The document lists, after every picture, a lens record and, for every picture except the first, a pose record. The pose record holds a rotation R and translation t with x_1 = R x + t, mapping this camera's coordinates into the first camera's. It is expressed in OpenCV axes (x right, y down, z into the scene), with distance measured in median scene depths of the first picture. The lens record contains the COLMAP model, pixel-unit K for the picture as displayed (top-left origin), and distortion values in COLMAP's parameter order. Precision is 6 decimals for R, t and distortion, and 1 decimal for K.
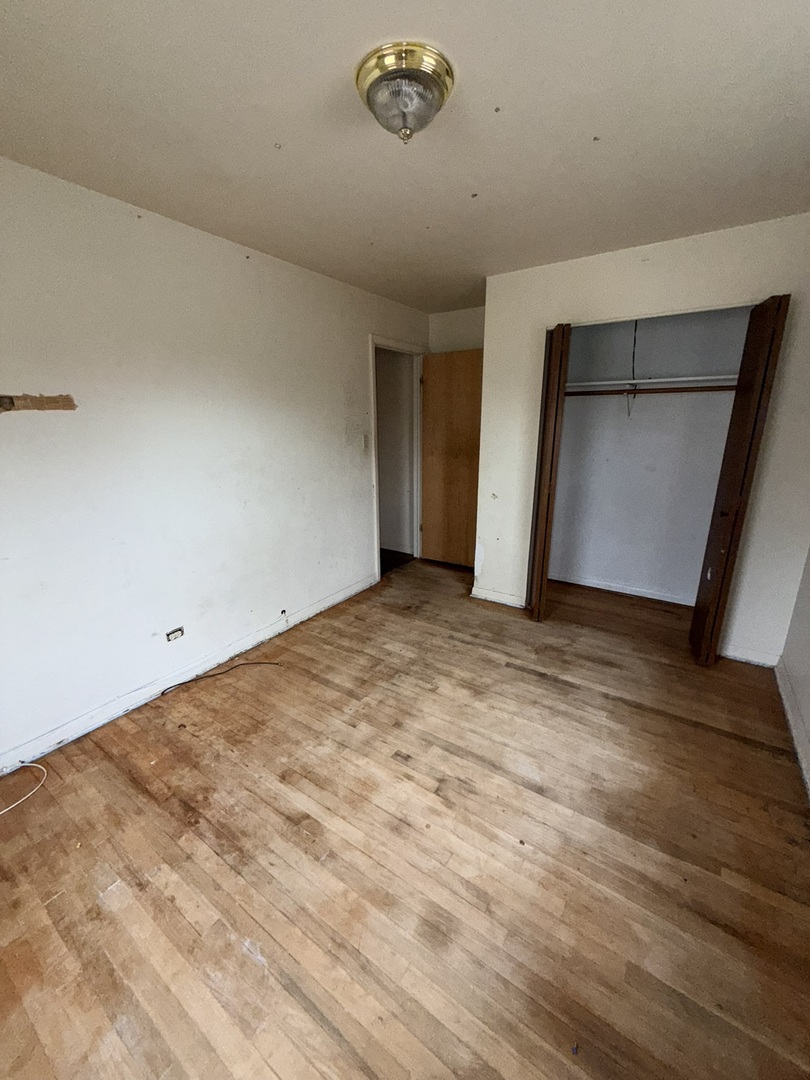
lens RADIAL K [[429.3, 0, 402.1], [0, 429.3, 535.5], [0, 0, 1]] dist [-0.001839, 0.000539]
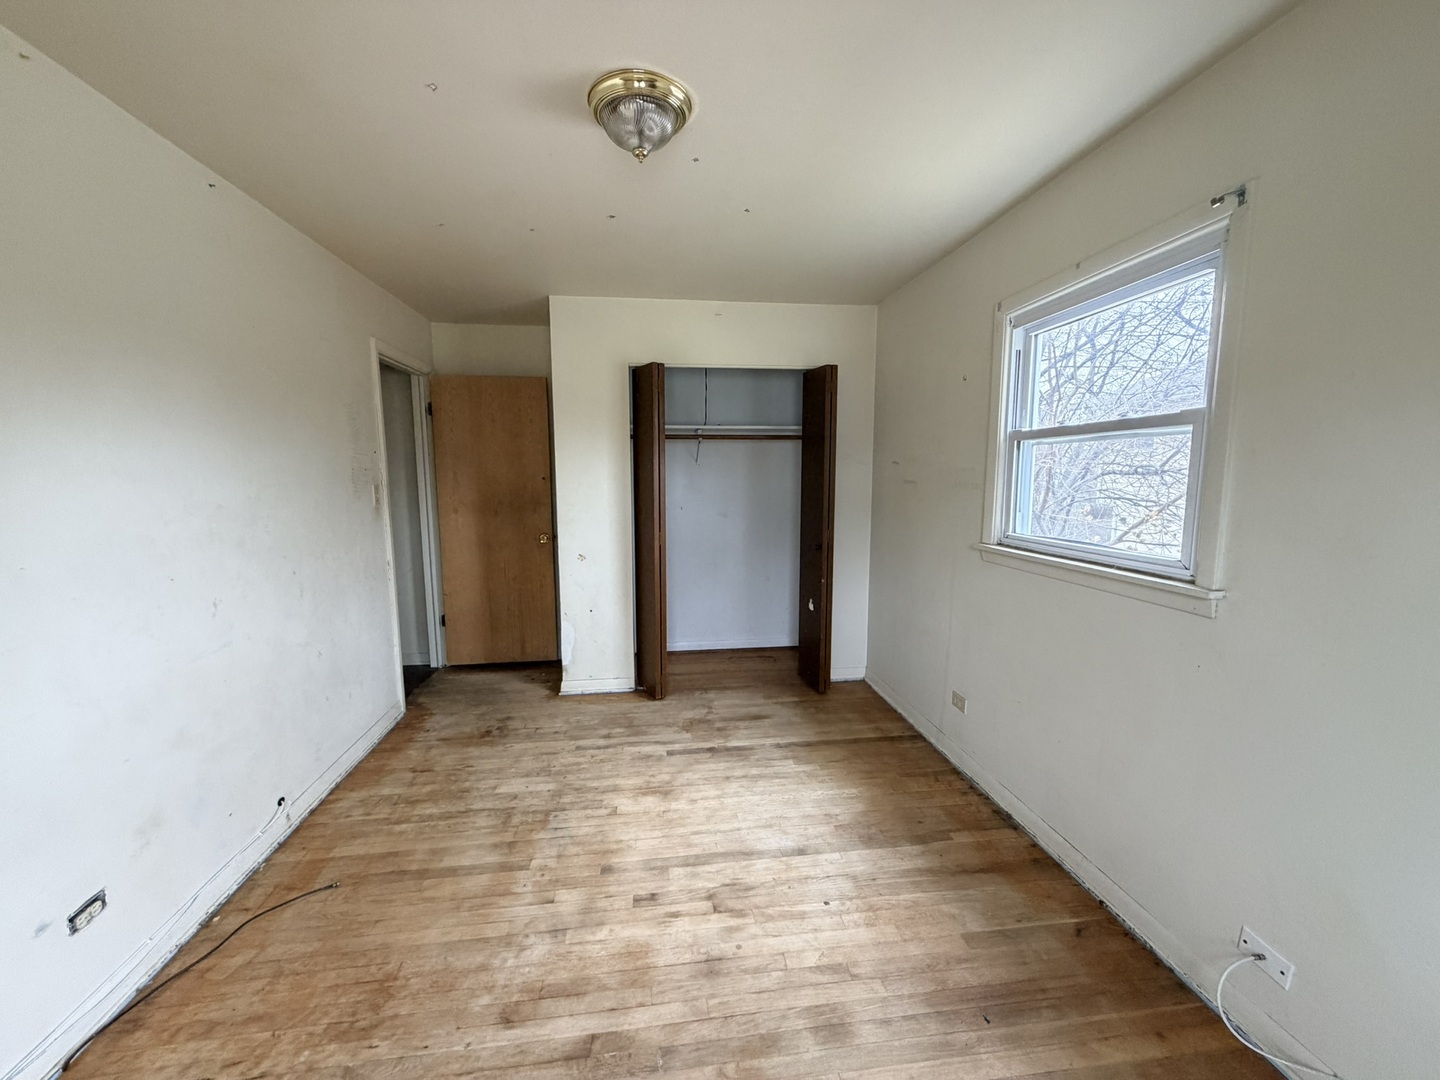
lens RADIAL K [[572.4, 0, 715.2], [0, 572.4, 539.5], [0, 0, 1]] dist [-0.001839, 0.000539]
pose [[0.750144, -0.074177, 0.657101, -0.450872], [0.170546, 0.981774, -0.083866, 0.009849], [-0.638904, 0.174977, 0.749123, 0.070005]]
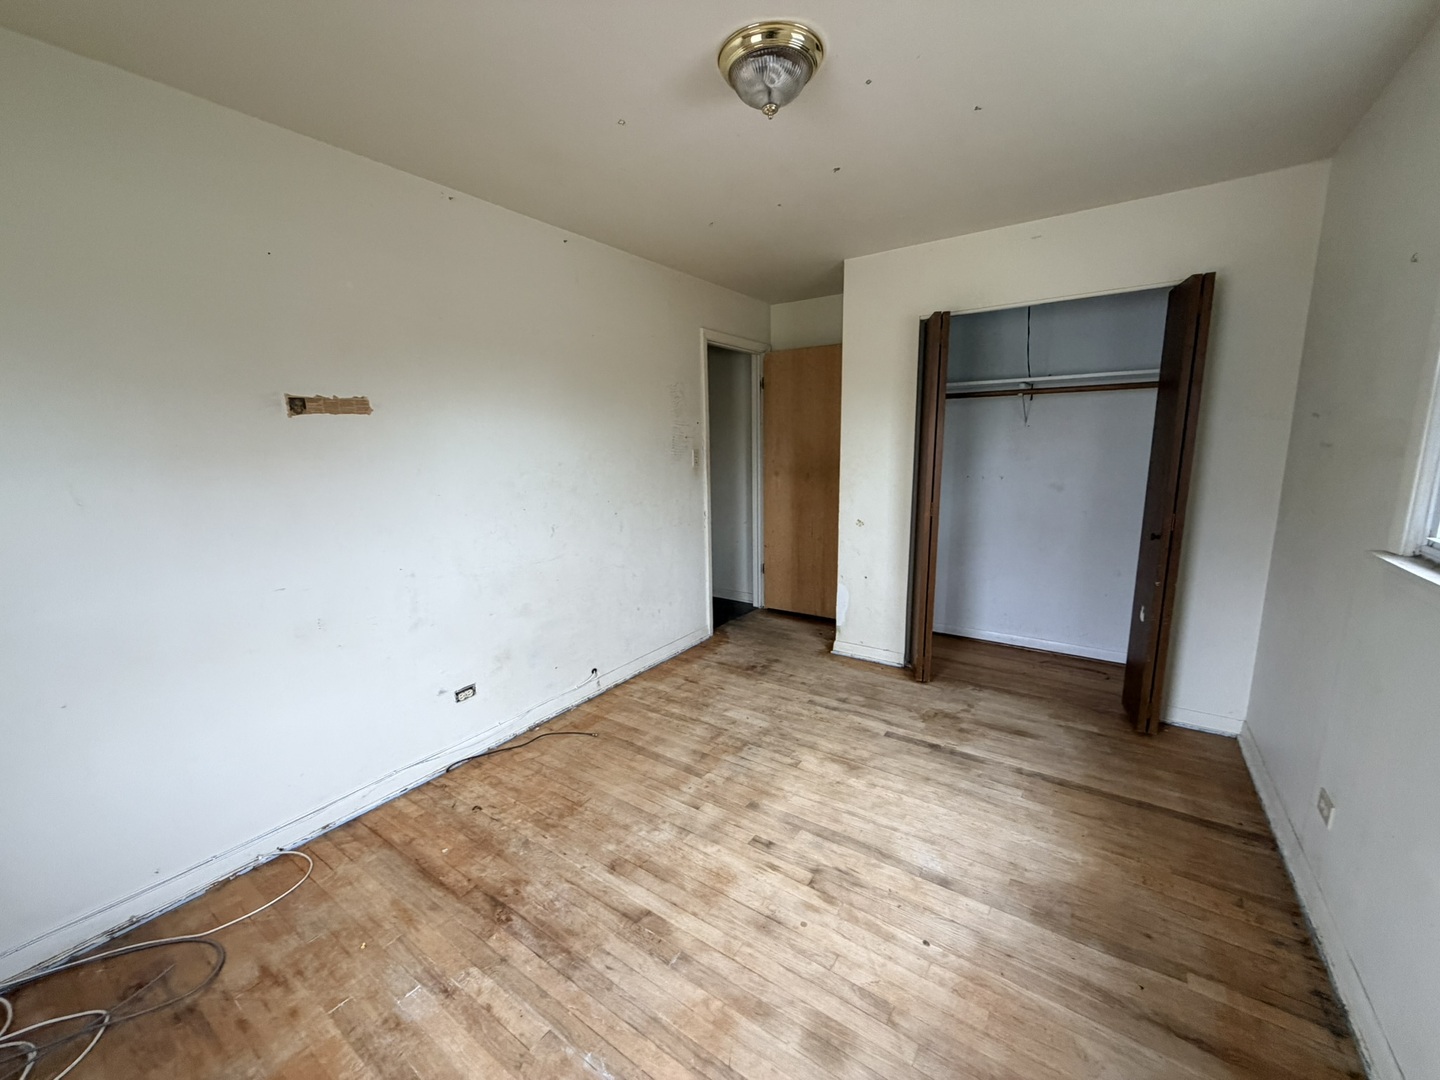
lens RADIAL K [[572.4, 0, 712.7], [0, 572.4, 539.2], [0, 0, 1]] dist [-0.001839, 0.000539]
pose [[0.999846, -0.006899, -0.016116, -0.061532], [0.005349, 0.995531, -0.094286, 0.055309], [0.016694, 0.094185, 0.995415, -0.078688]]
